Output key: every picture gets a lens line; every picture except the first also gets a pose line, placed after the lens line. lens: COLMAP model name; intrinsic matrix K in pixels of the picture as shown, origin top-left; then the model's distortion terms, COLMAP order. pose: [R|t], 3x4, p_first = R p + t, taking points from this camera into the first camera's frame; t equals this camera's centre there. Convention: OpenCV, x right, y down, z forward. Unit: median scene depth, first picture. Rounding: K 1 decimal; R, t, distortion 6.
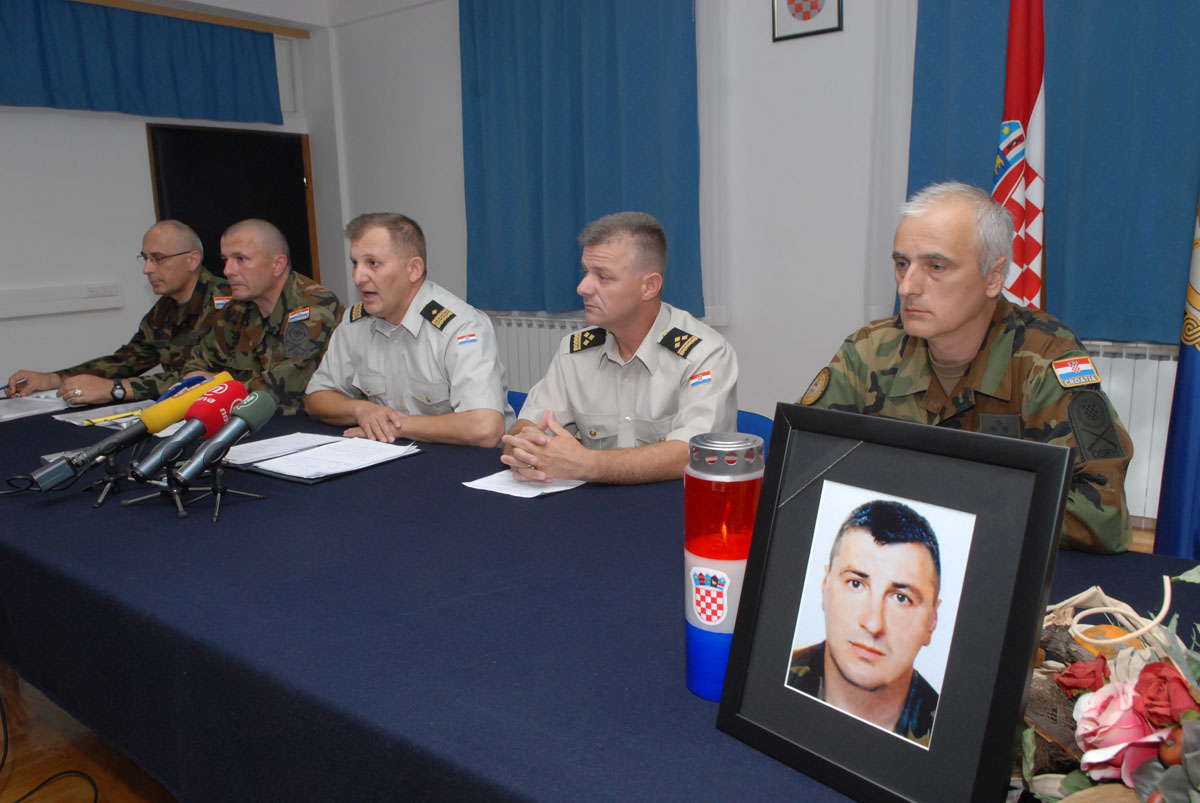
lens RADIAL K [[891.6, 0, 623.0], [0, 891.6, 413.5], [0, 0, 1]] dist [-0.040731, -0.000369]
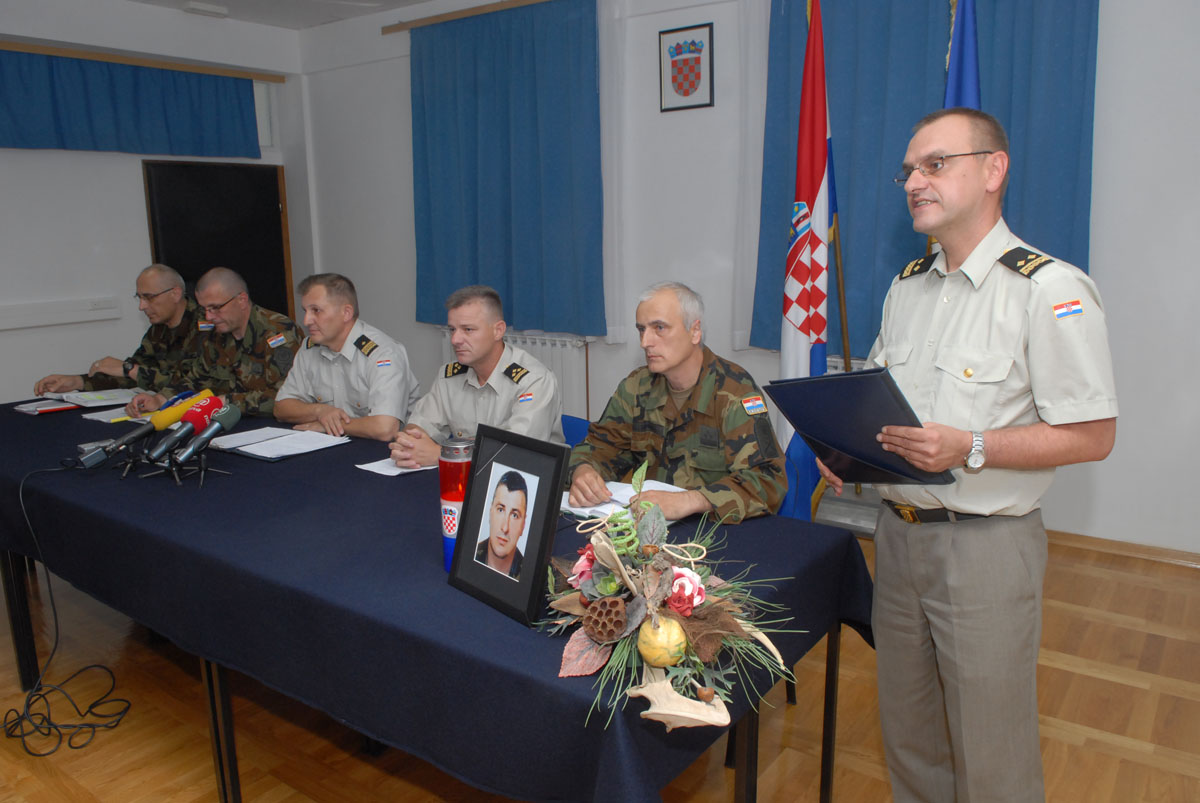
lens RADIAL K [[891.6, 0, 623.0], [0, 891.6, 413.5], [0, 0, 1]] dist [-0.040731, -0.000369]
pose [[0.999813, 0.011311, 0.015679, 0.217045], [-0.011413, 0.999914, 0.006394, -0.024173], [-0.015605, -0.006572, 0.999857, -0.479563]]
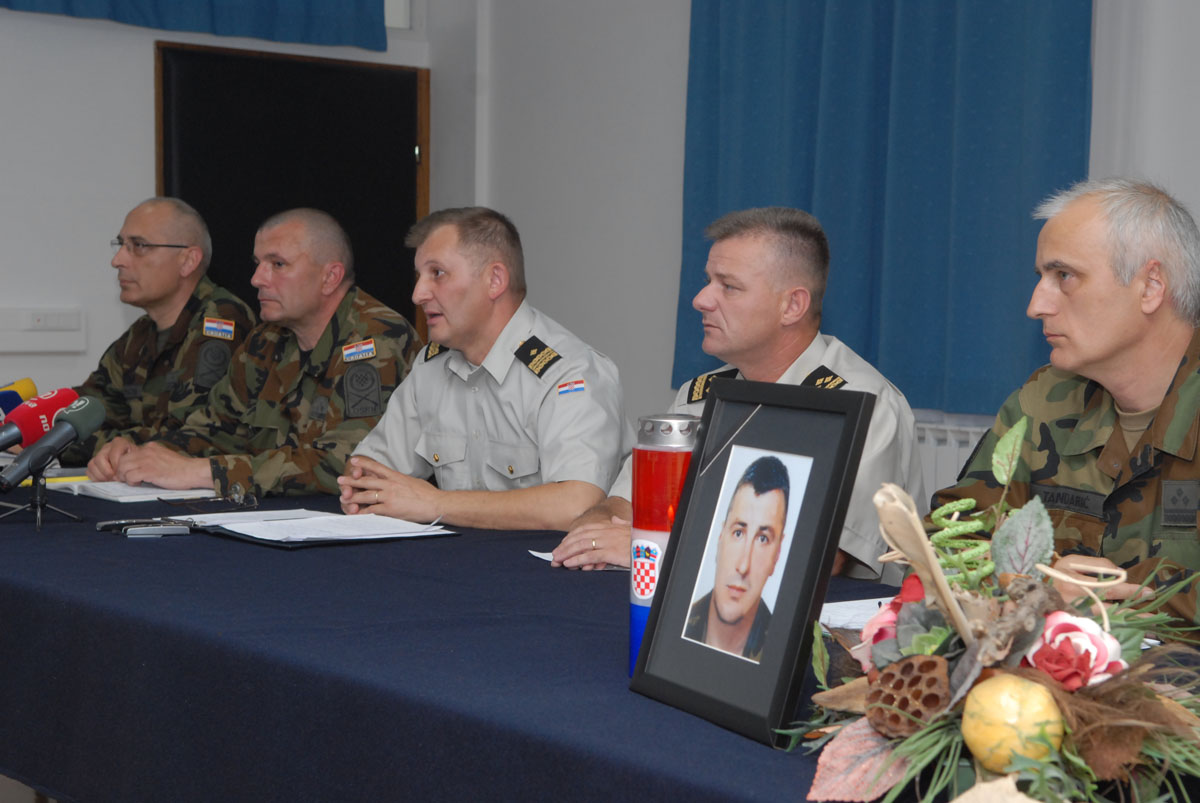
lens RADIAL K [[2048.9, 0, 600.0], [0, 2048.9, 401.5], [0, 0, 1]] dist [0.030429, 0.069194]
pose [[0.964393, 0.050017, -0.259702, 0.308302], [-0.085298, 0.988304, -0.126407, 0.151269], [0.250342, 0.144058, 0.957380, -0.606365]]
